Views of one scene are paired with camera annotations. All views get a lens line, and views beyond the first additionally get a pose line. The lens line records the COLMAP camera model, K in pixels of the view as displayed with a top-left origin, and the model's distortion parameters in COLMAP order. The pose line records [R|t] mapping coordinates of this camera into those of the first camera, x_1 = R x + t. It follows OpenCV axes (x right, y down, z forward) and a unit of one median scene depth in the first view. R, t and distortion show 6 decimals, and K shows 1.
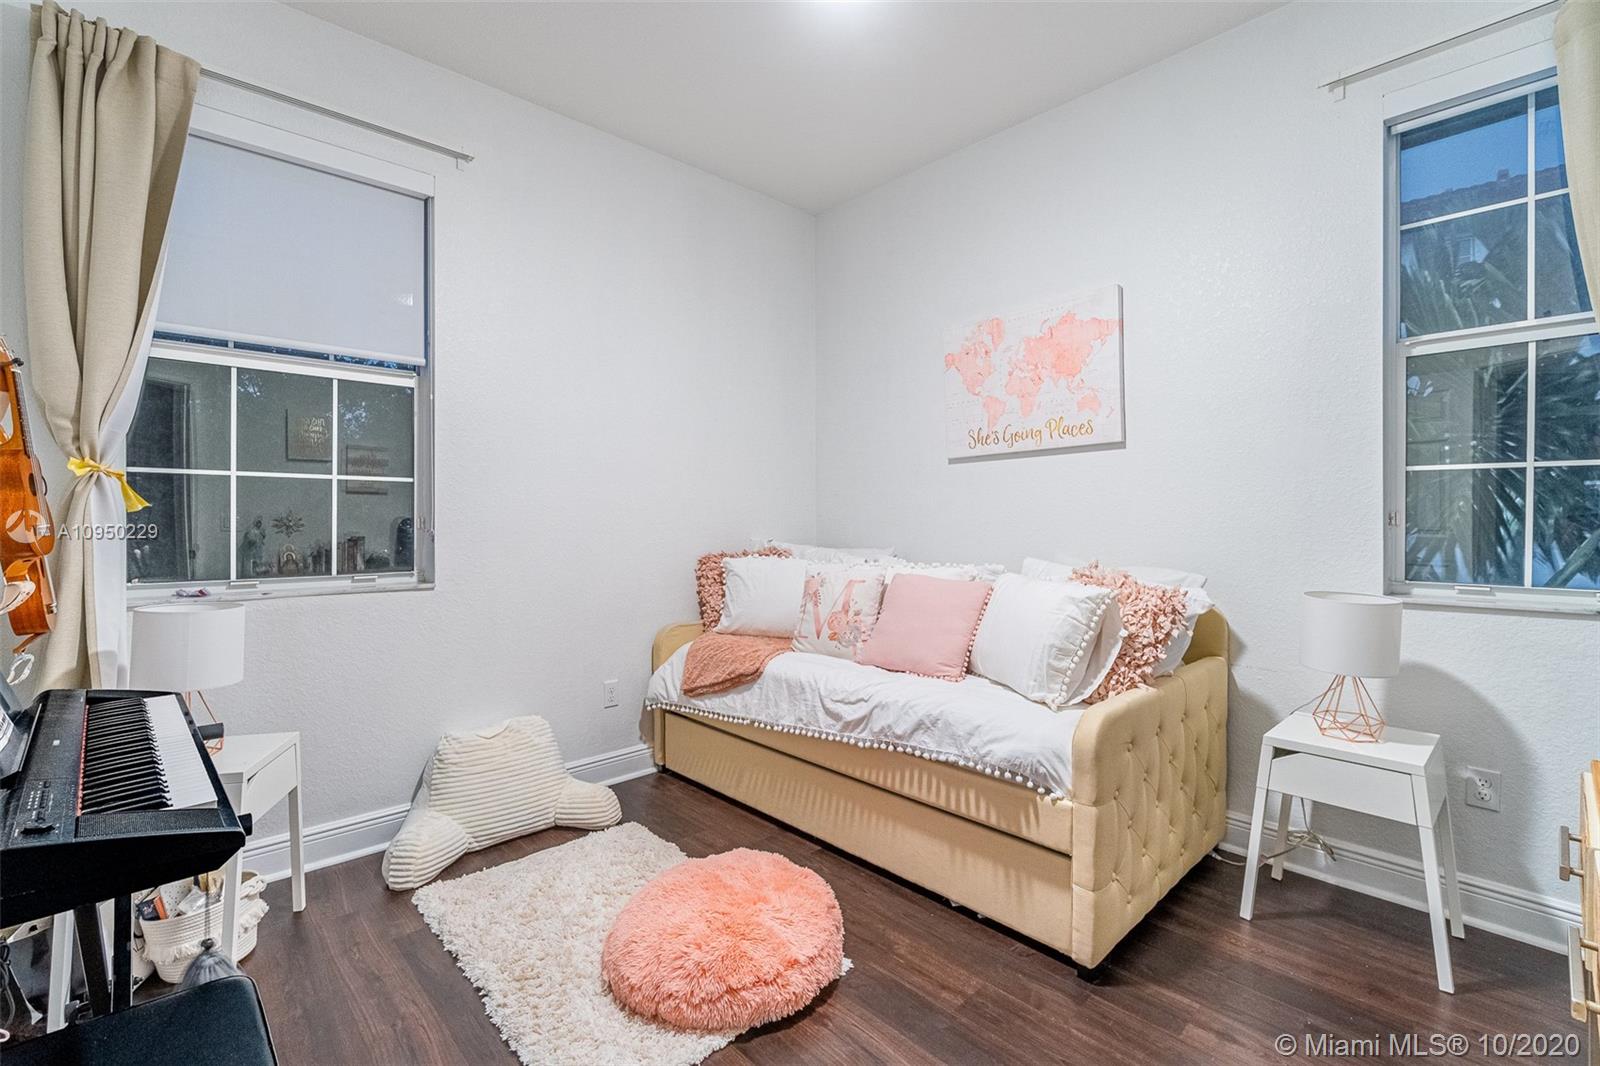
lens RADIAL K [[693.4, 0, 800.0], [0, 693.4, 533.0], [0, 0, 1]] dist [-0.013150, 0.000054]
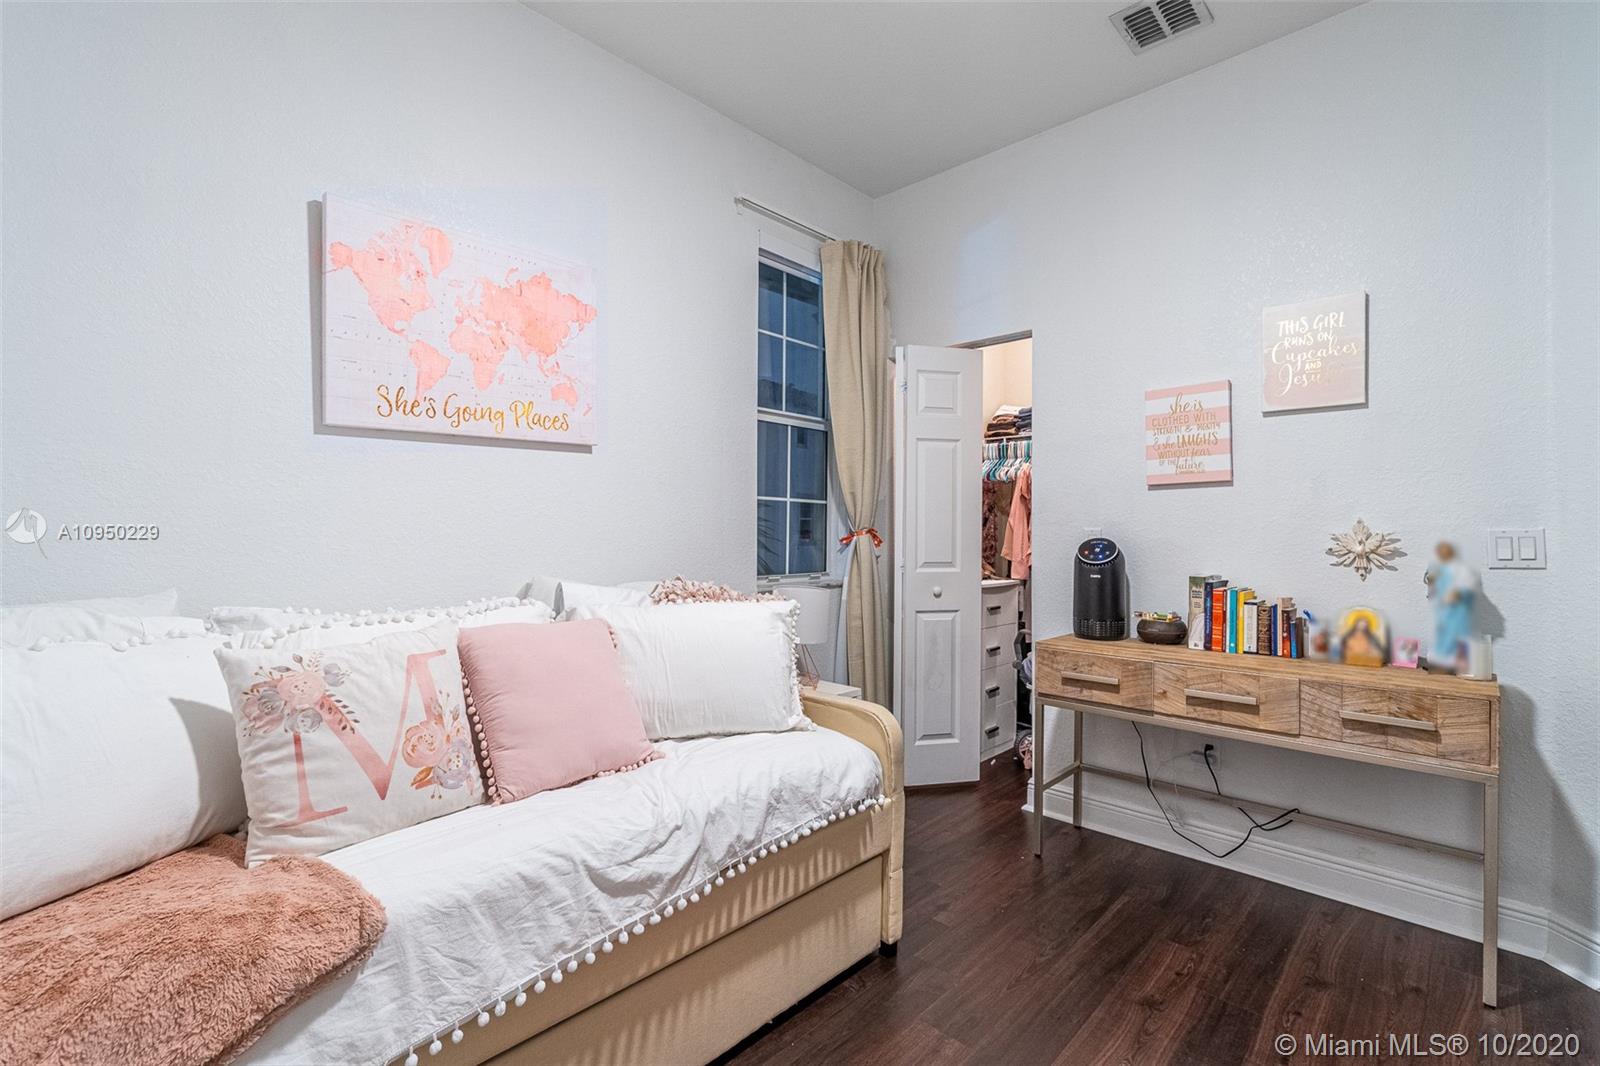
lens RADIAL K [[693.4, 0, 800.0], [0, 693.4, 533.0], [0, 0, 1]] dist [-0.013150, 0.000054]
pose [[-0.036914, 0.002632, 0.999315, -0.503030], [0.017878, 0.999838, -0.001973, -0.014408], [-0.999159, 0.017793, -0.036955, 0.879770]]
